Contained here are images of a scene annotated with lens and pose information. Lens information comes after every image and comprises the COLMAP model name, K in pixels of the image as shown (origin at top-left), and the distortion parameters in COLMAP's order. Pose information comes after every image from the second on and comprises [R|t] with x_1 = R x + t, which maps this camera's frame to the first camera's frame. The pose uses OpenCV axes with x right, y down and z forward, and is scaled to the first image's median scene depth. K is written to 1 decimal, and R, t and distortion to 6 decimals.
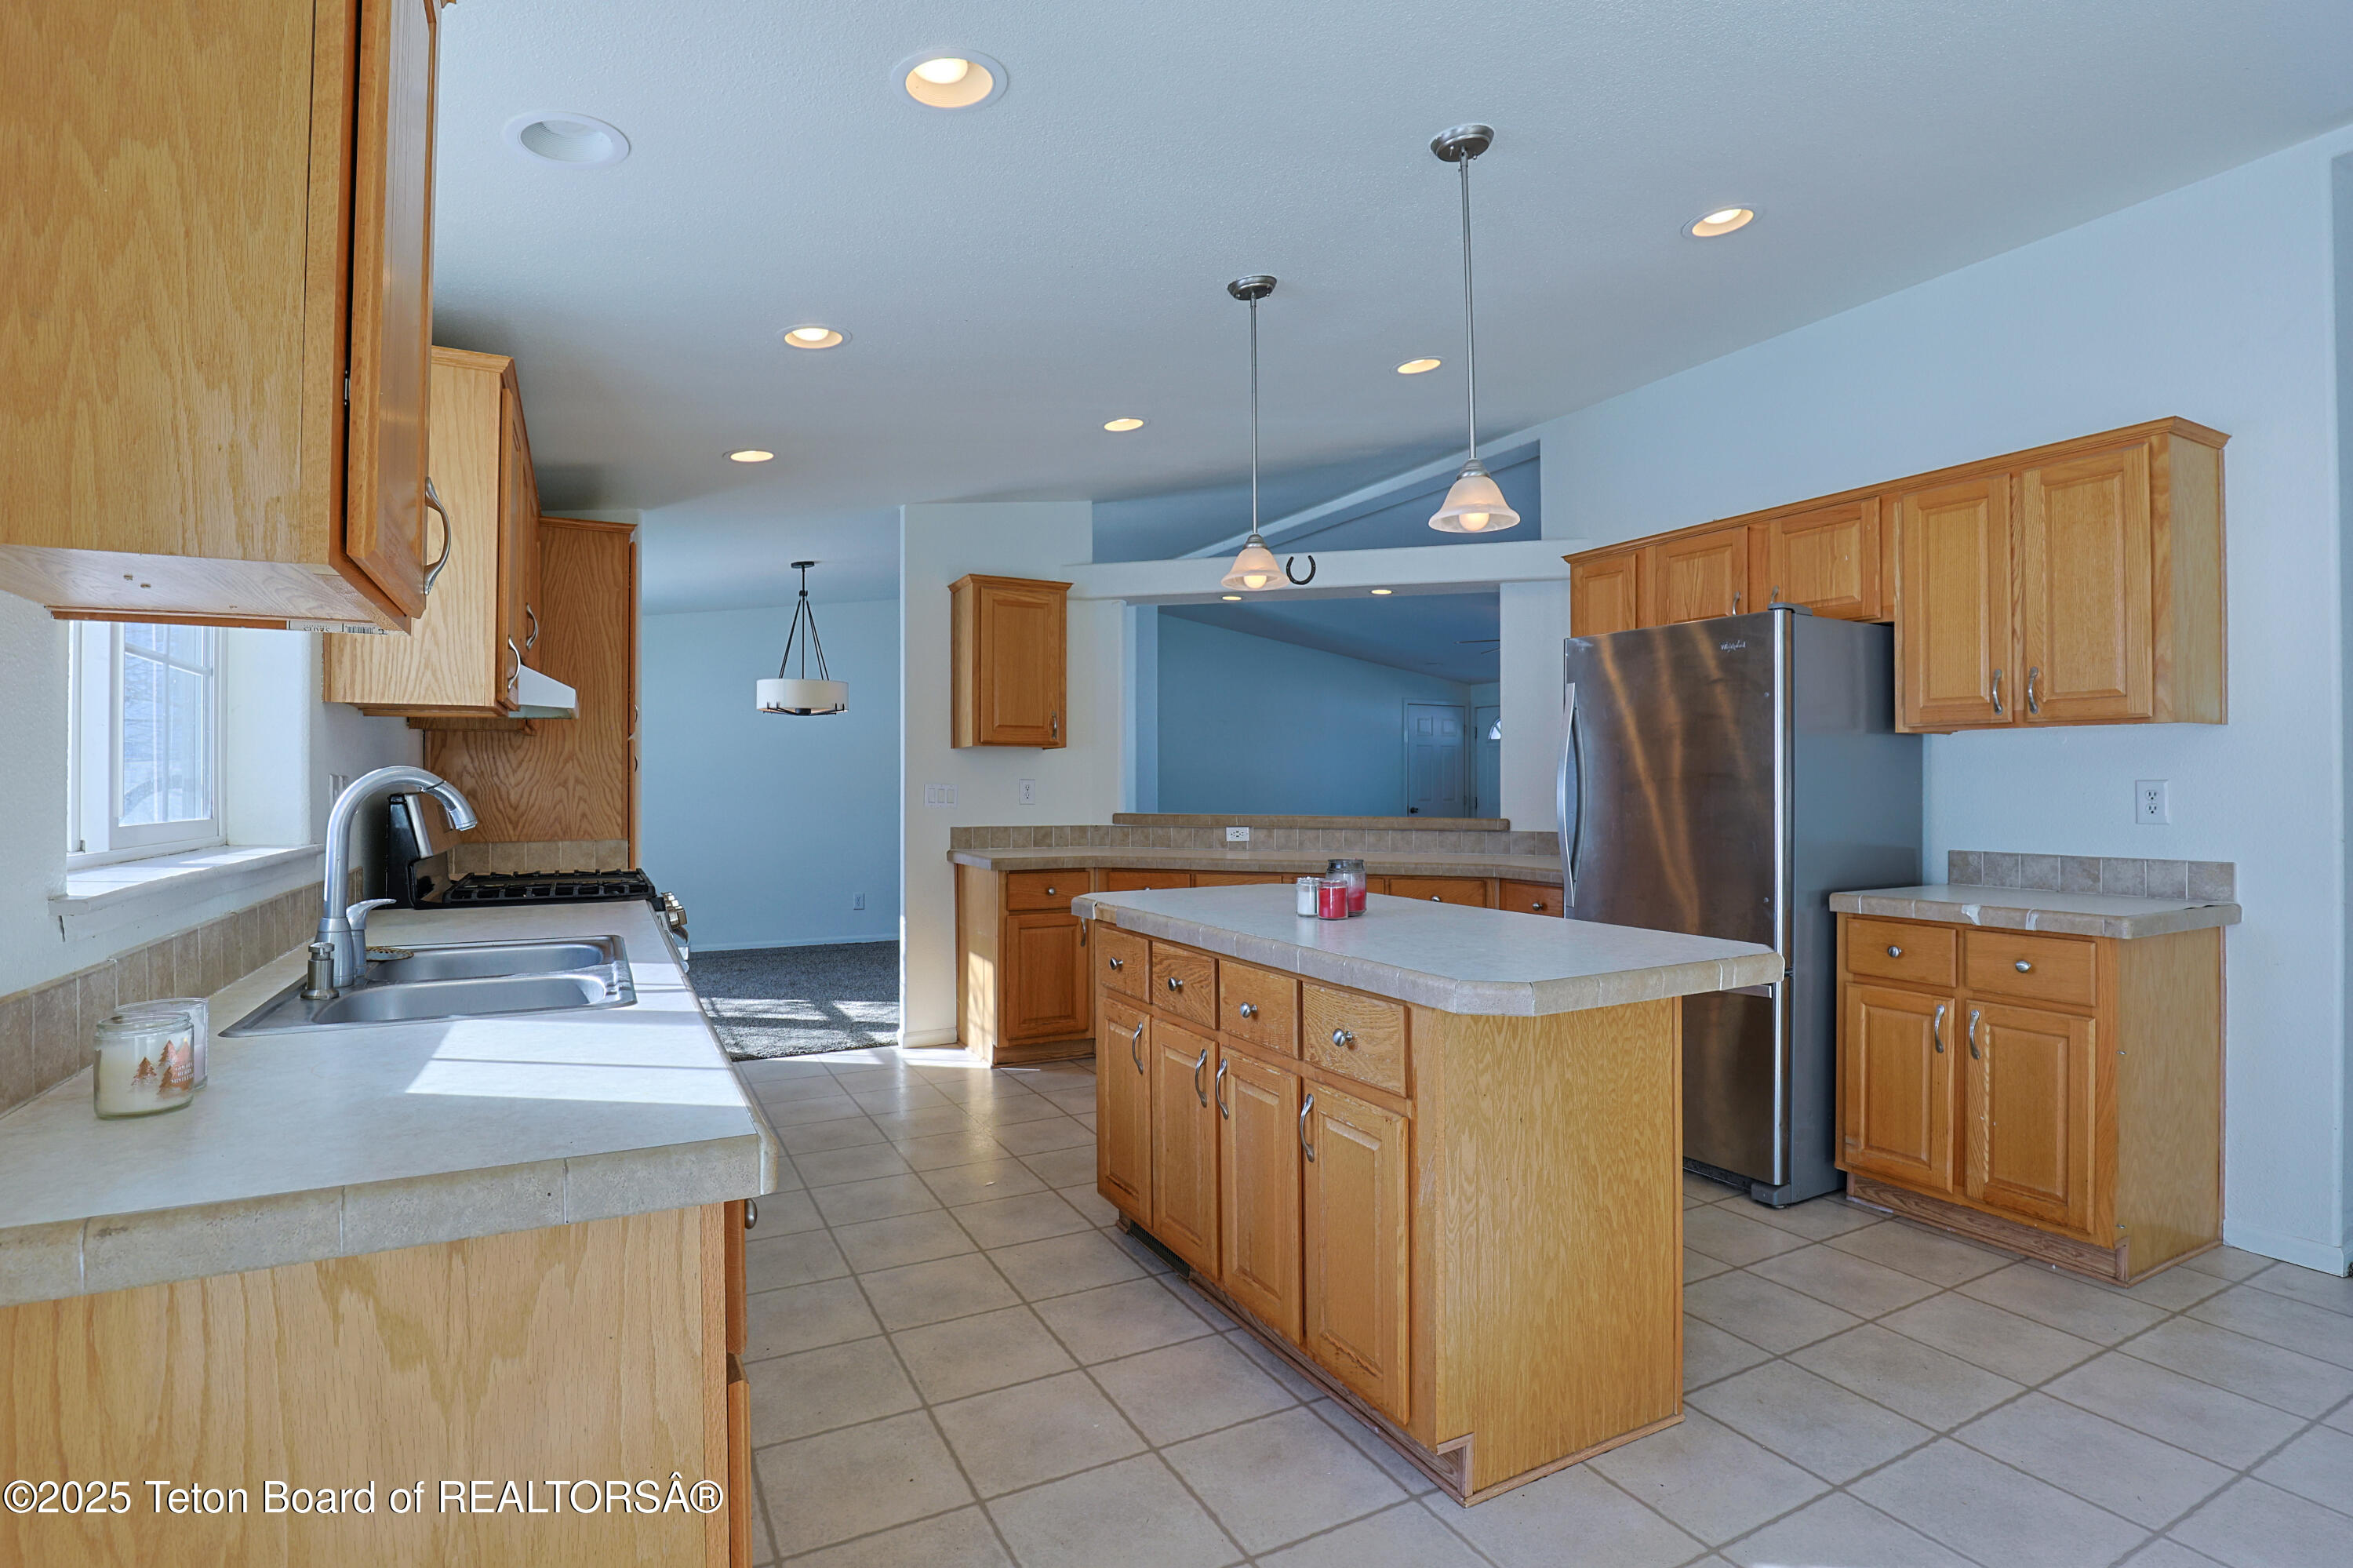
lens RADIAL K [[1135.4, 0, 1189.3], [0, 1135.4, 777.4], [0, 0, 1]] dist [-0.039134, 0.006886]
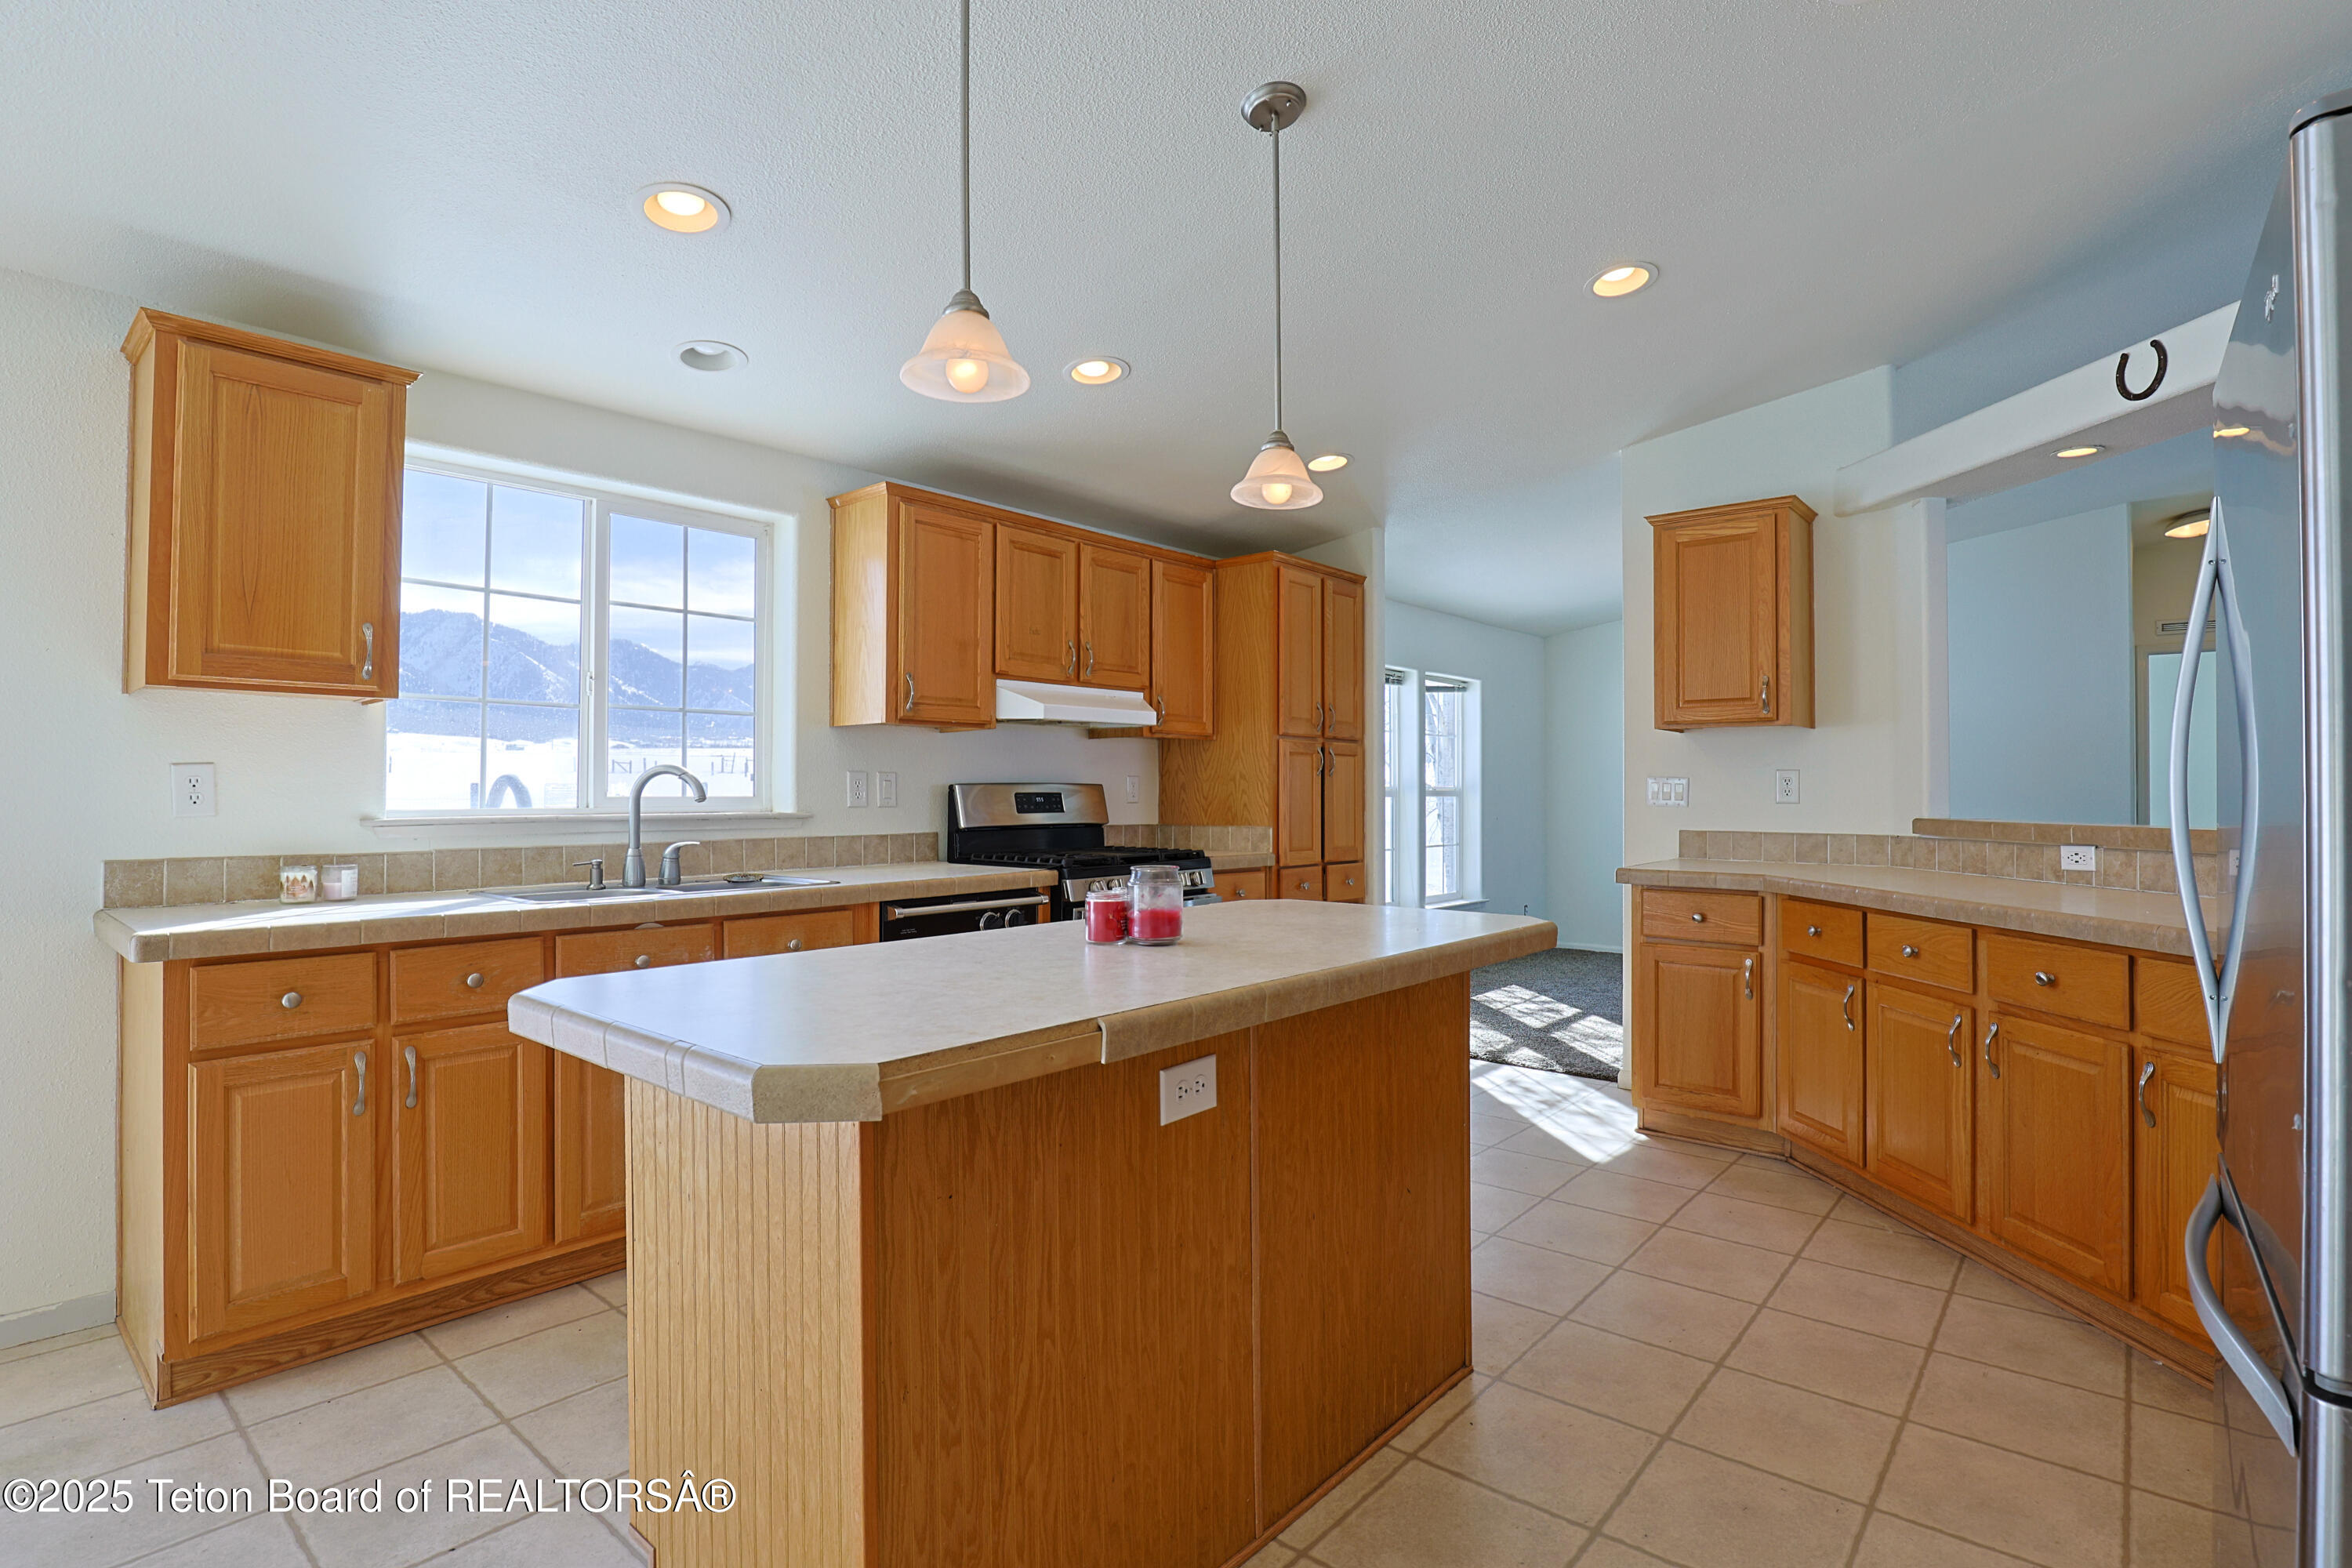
lens RADIAL K [[1134.9, 0, 1188.8], [0, 1134.9, 777.4], [0, 0, 1]] dist [-0.039134, 0.006886]
pose [[0.366432, -0.011244, -0.930377, 0.687042], [0.007689, 0.999929, -0.009056, 0.018003], [0.930413, -0.003835, 0.366493, 0.632613]]
